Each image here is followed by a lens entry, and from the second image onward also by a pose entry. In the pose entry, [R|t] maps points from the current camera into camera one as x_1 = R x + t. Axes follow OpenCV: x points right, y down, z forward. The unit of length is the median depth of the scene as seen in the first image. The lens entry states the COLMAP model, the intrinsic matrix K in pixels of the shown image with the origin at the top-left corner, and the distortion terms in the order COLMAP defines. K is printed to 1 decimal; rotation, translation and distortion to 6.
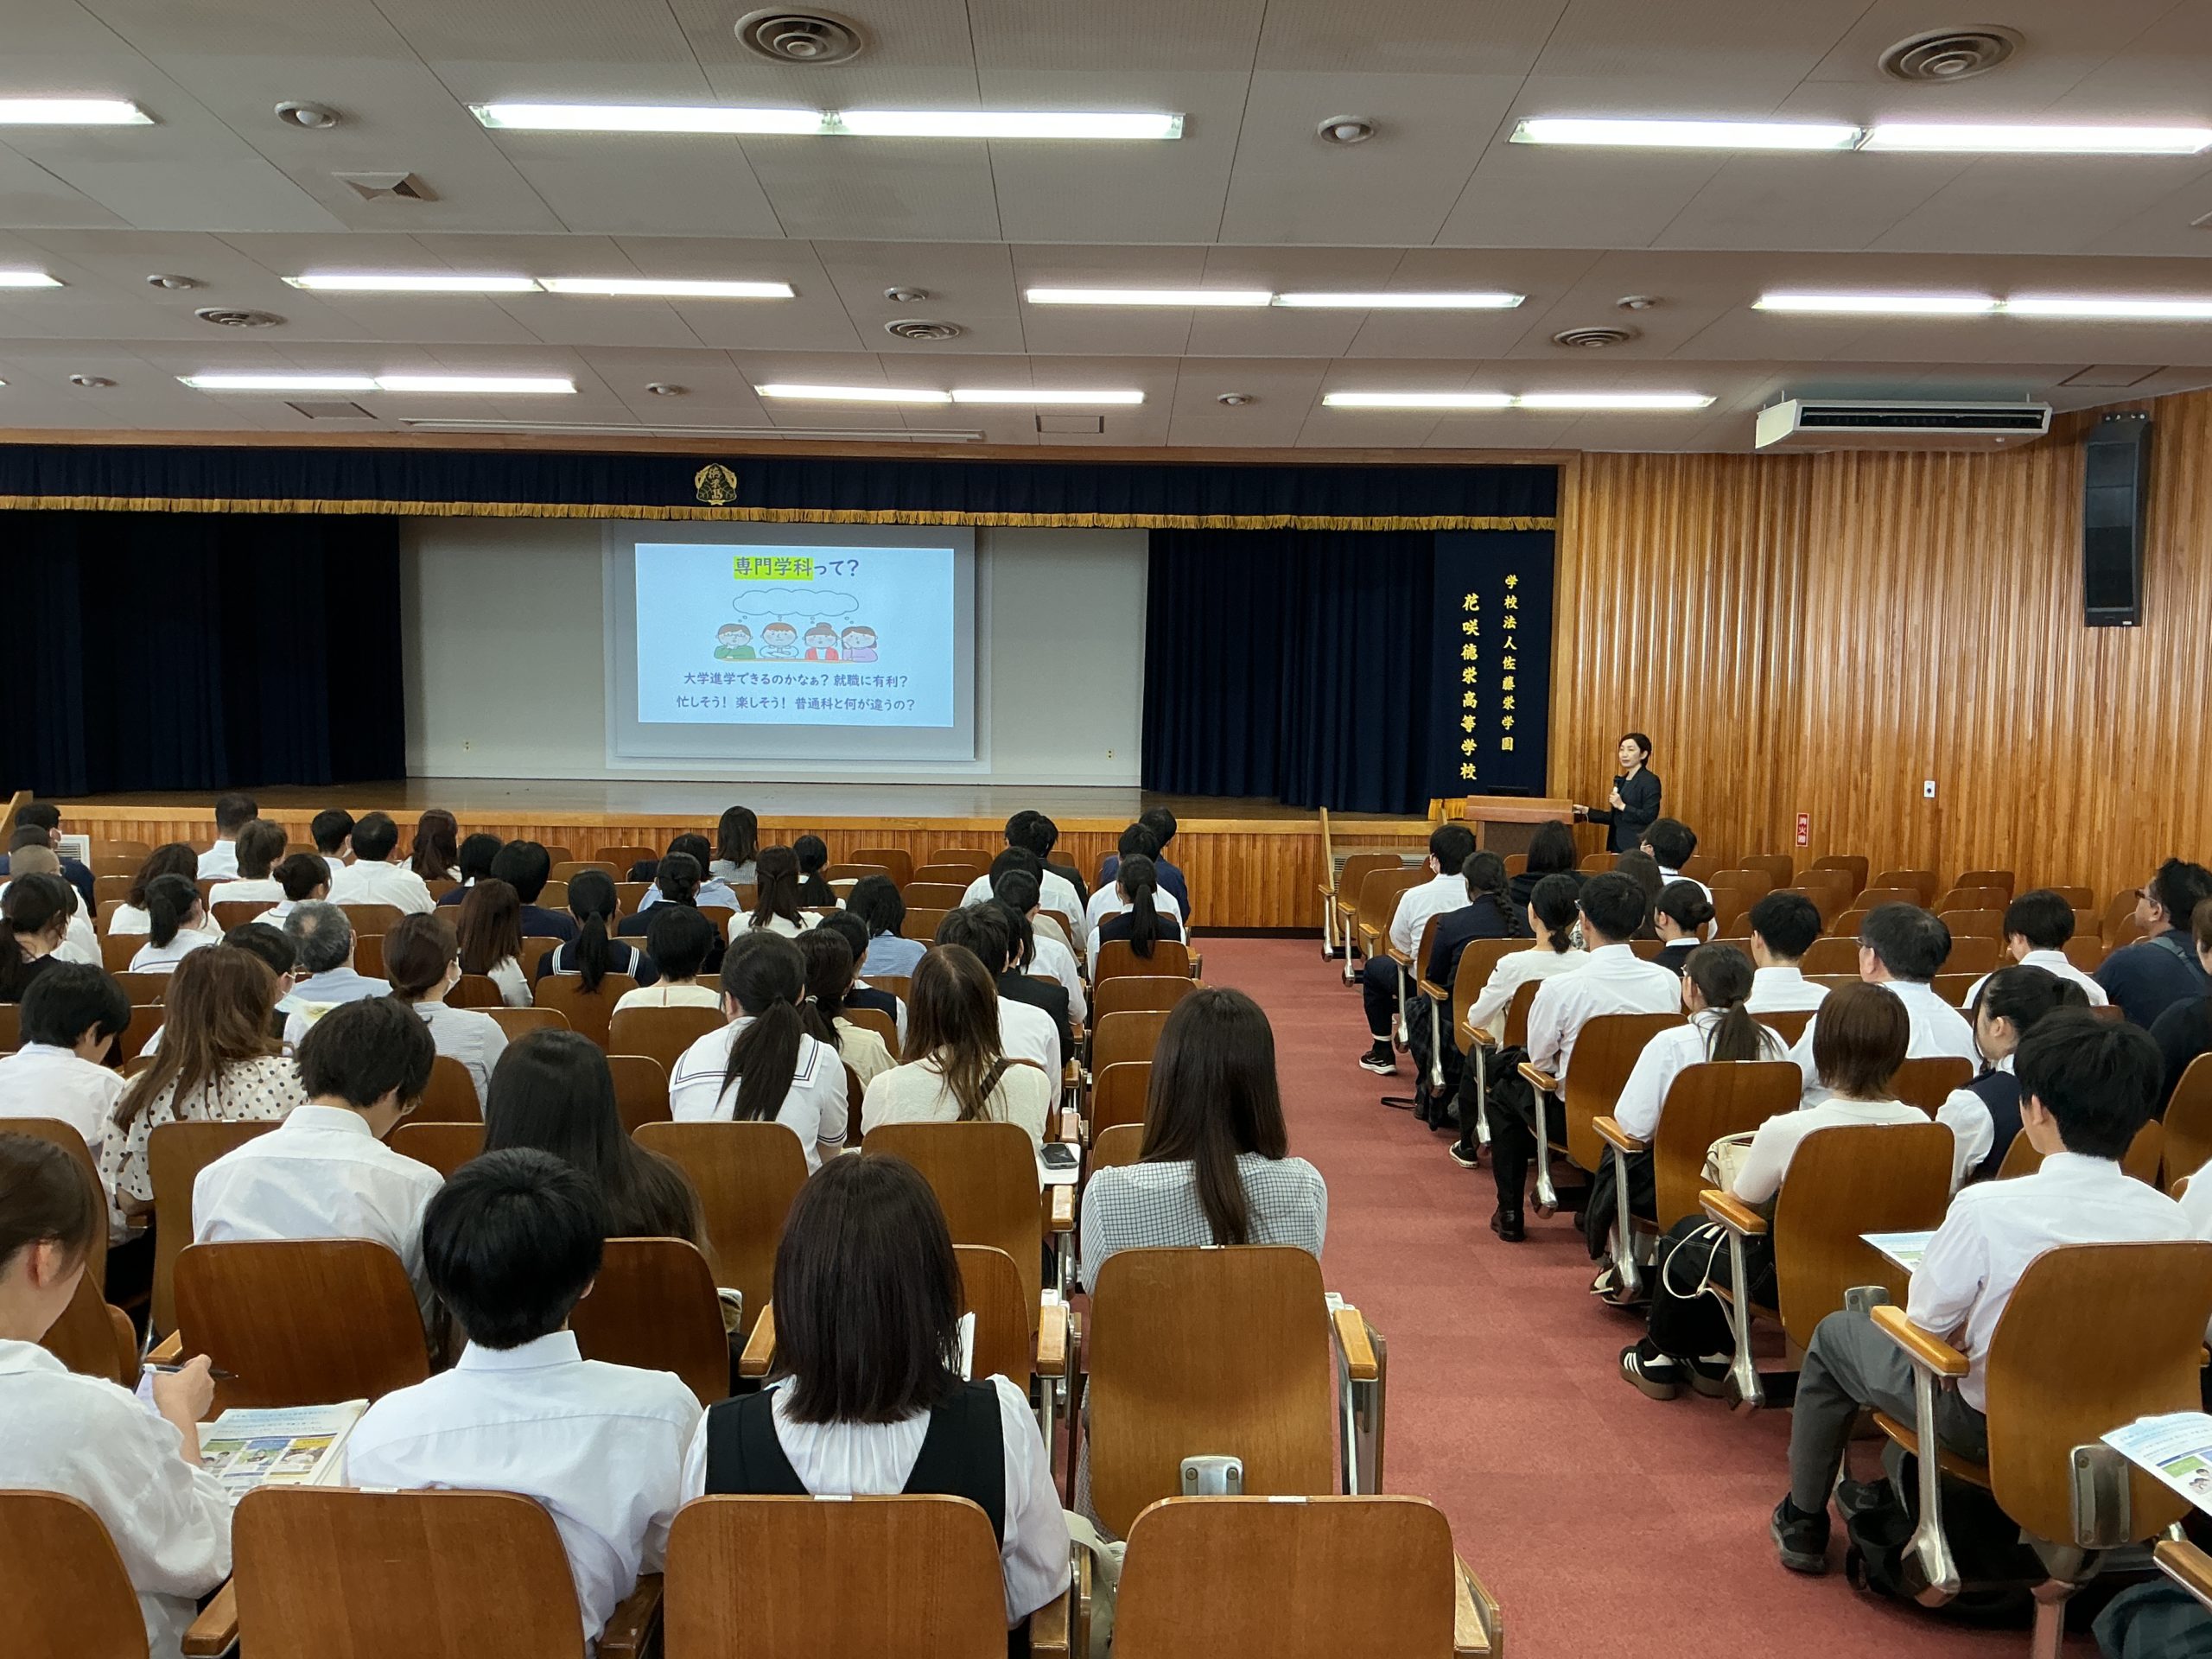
lens RADIAL K [[1856.3, 0, 1128.9], [0, 1856.3, 825.8], [0, 0, 1]] dist [0.072142, -0.152203]
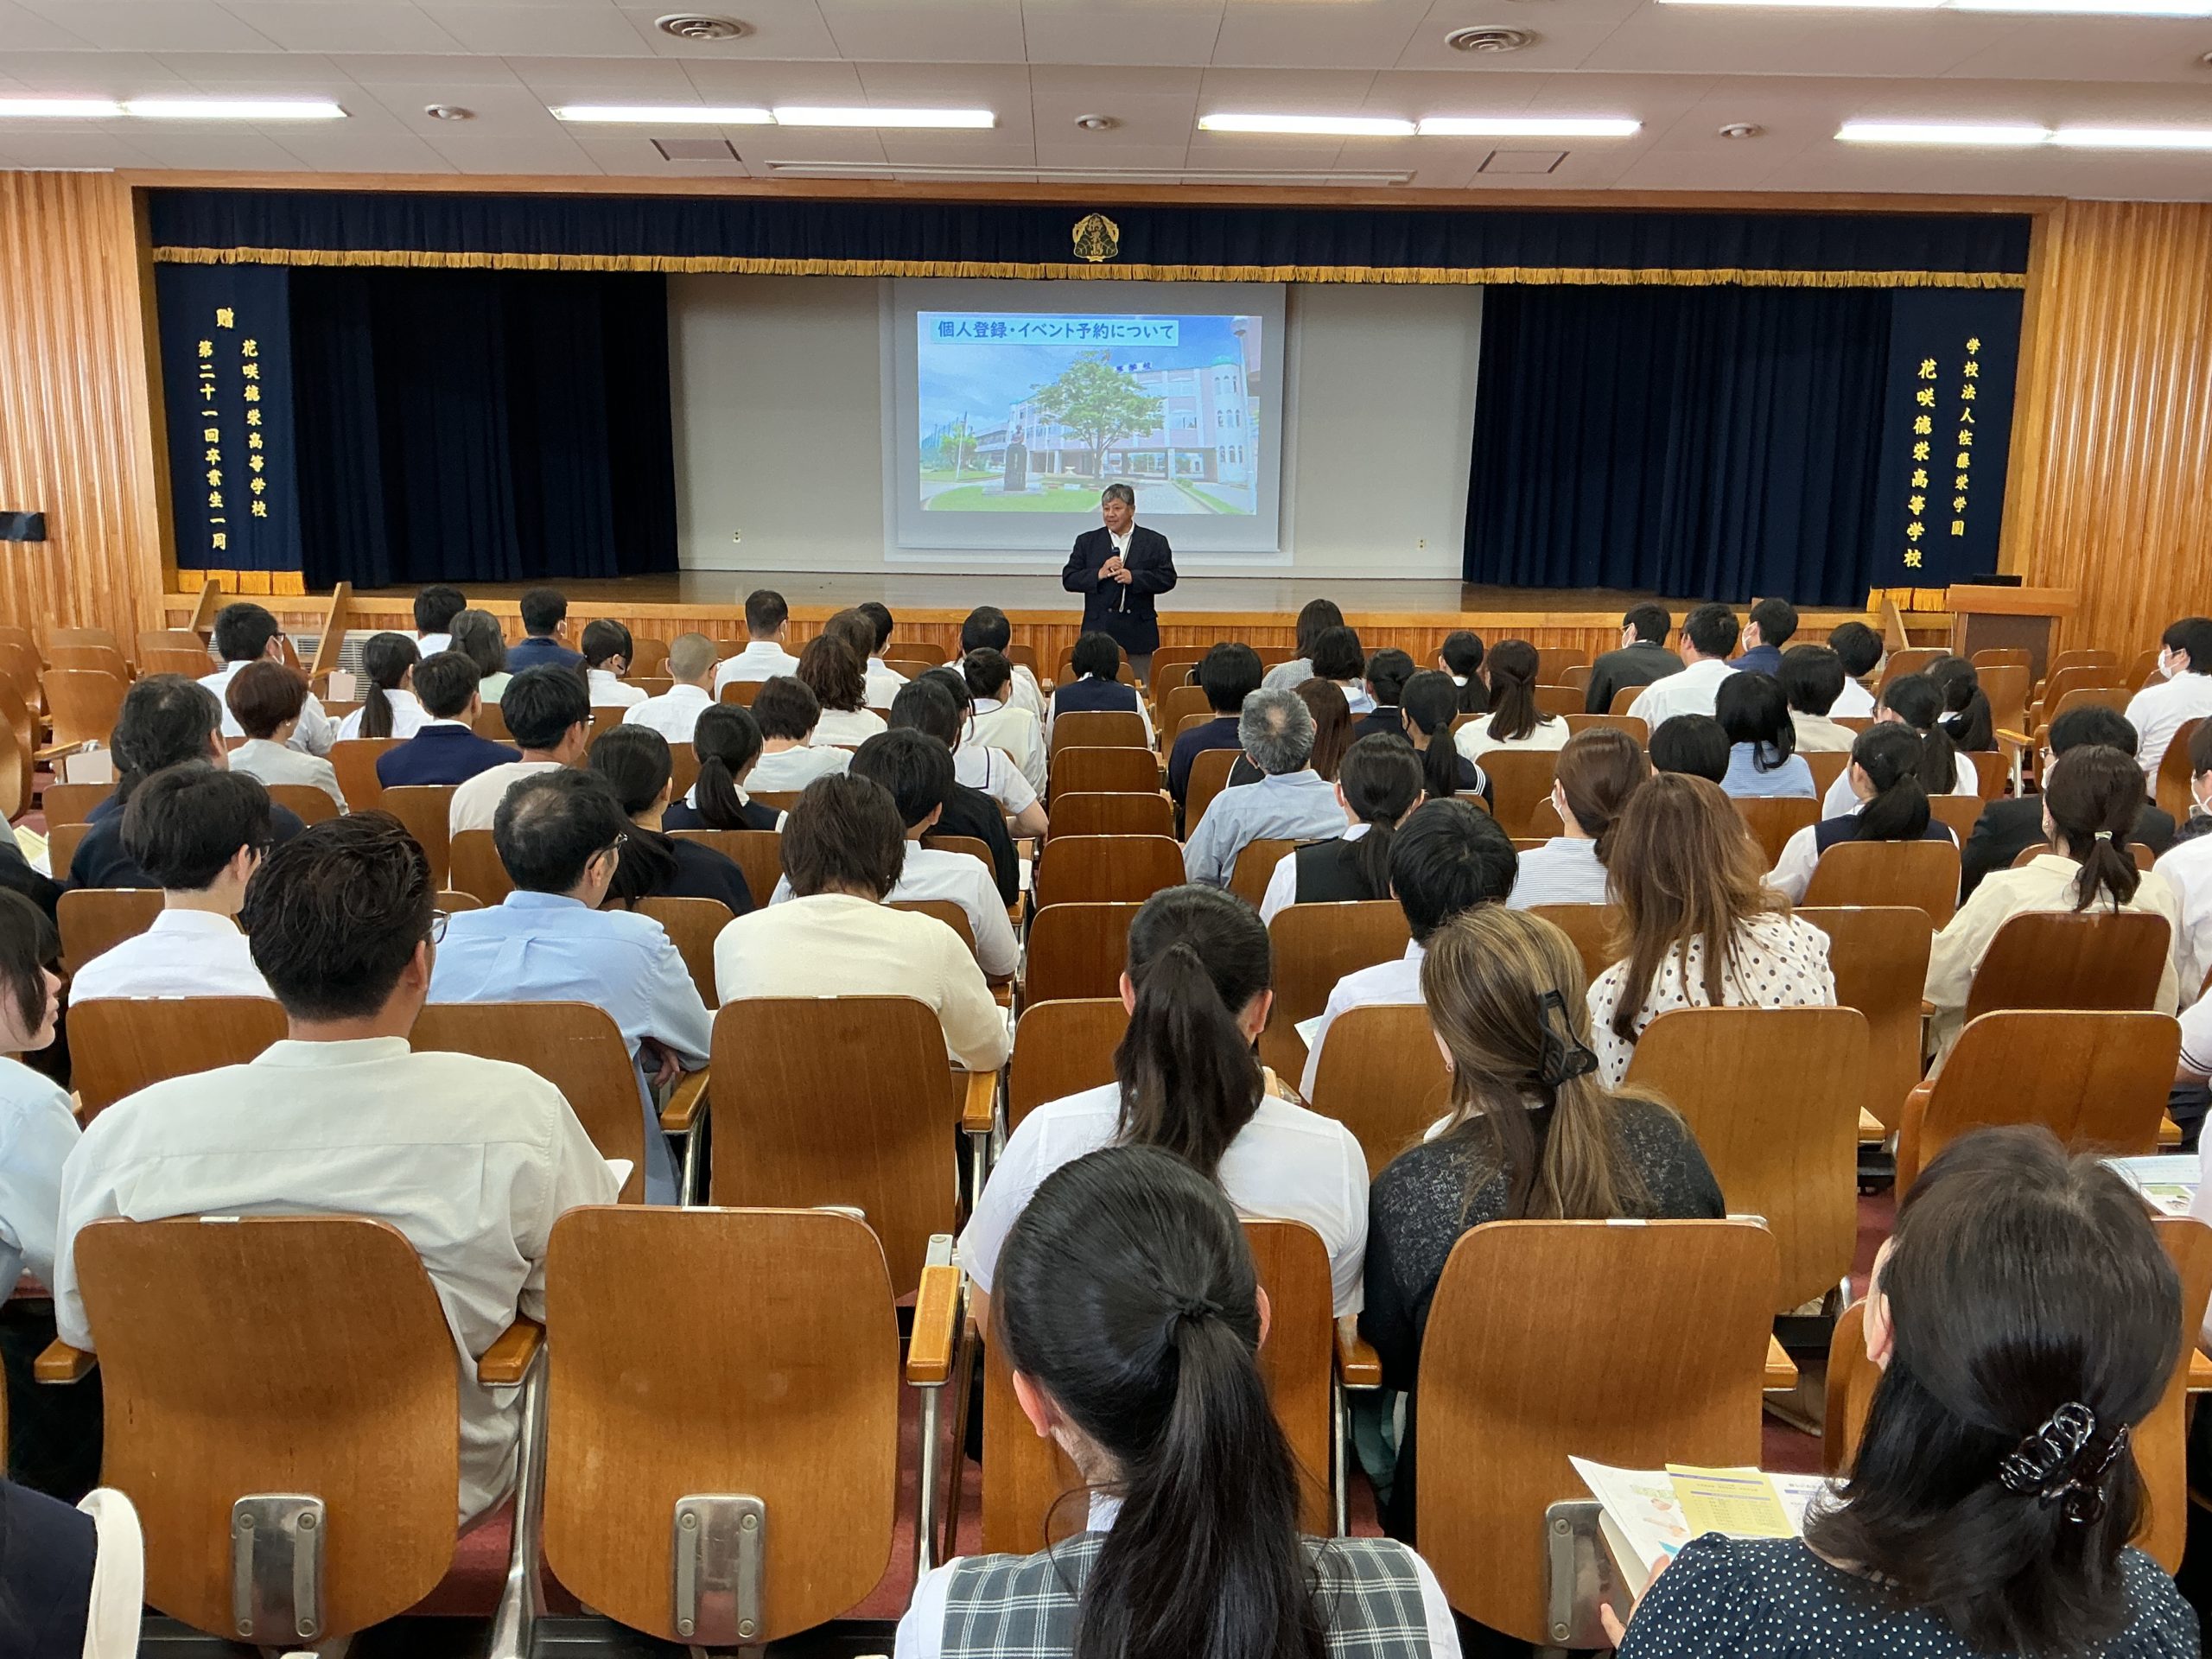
lens RADIAL K [[1856.3, 0, 1112.7], [0, 1856.3, 803.9], [0, 0, 1]] dist [0.072142, -0.152203]
pose [[0.999999, -0.001423, 0.000087, -0.214118], [0.001408, 0.995331, 0.096512, 0.001114], [-0.000224, -0.096512, 0.995332, 0.082497]]
